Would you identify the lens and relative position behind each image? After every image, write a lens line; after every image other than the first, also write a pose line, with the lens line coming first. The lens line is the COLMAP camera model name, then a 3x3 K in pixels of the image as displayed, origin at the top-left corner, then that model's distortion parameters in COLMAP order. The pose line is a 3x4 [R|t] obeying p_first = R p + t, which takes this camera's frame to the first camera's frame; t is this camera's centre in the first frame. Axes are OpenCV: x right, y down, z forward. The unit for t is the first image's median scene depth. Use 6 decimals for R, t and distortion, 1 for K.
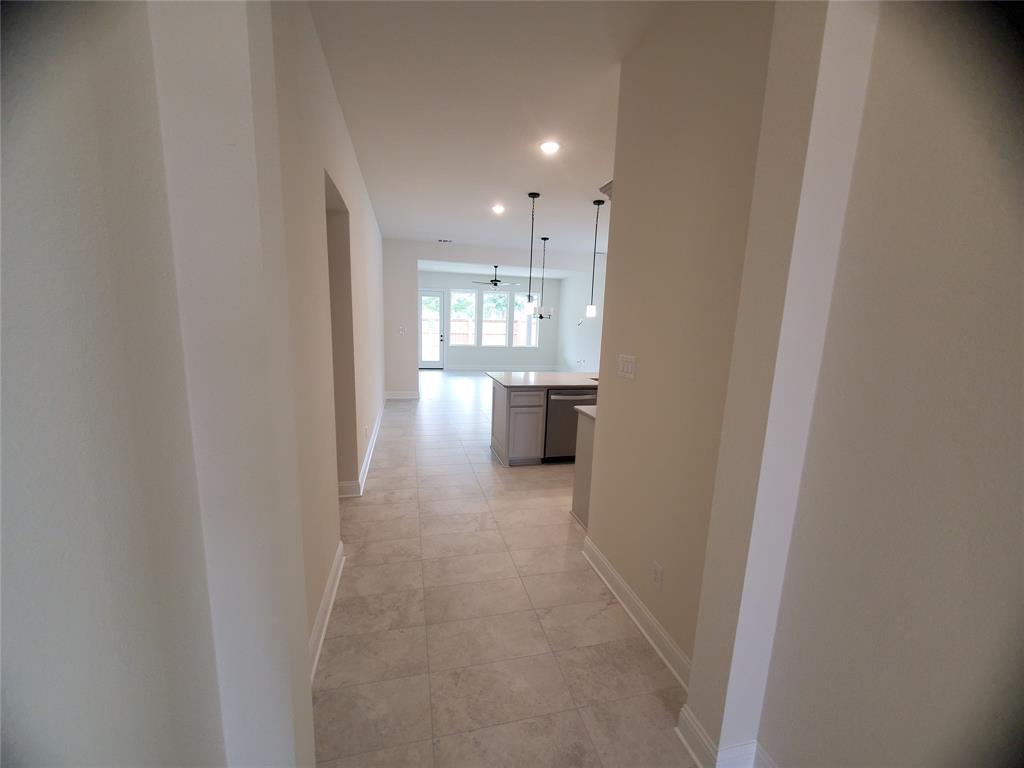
lens RADIAL K [[408.5, 0, 510.6], [0, 408.5, 396.5], [0, 0, 1]] dist [0.000286, 0.000020]
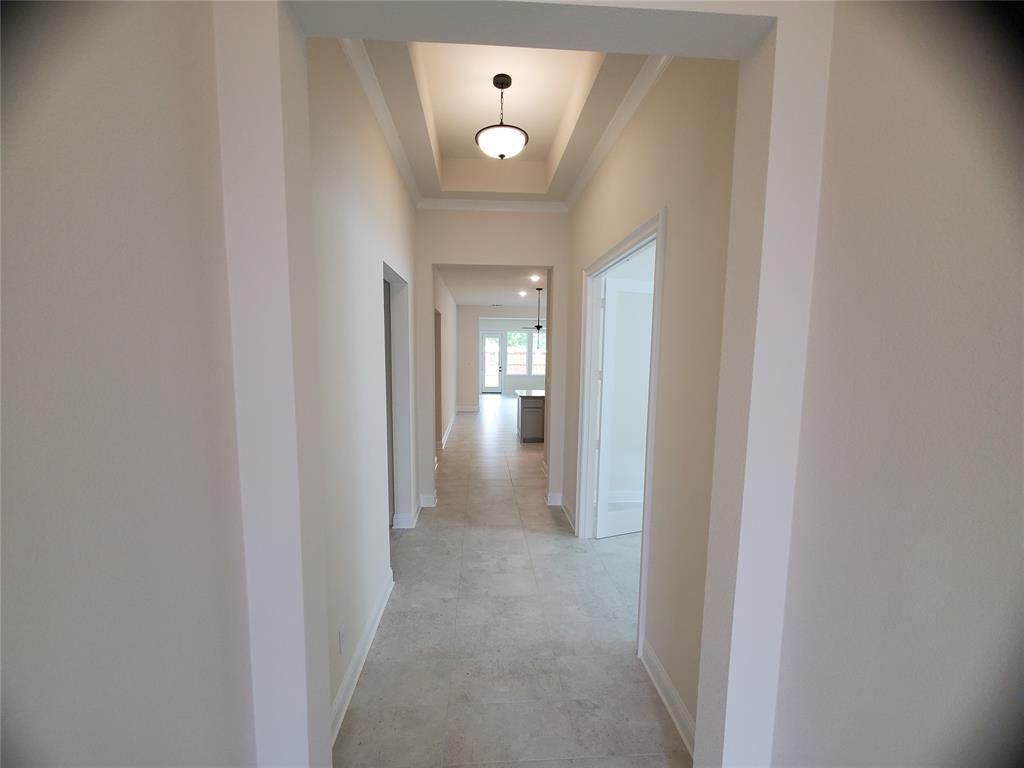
lens RADIAL K [[408.5, 0, 510.6], [0, 408.5, 396.5], [0, 0, 1]] dist [0.000286, 0.000020]
pose [[0.985554, -0.003142, -0.169334, 0.135648], [-0.008696, 0.997571, -0.069119, 0.054129], [0.169140, 0.069593, 0.983132, -0.421547]]
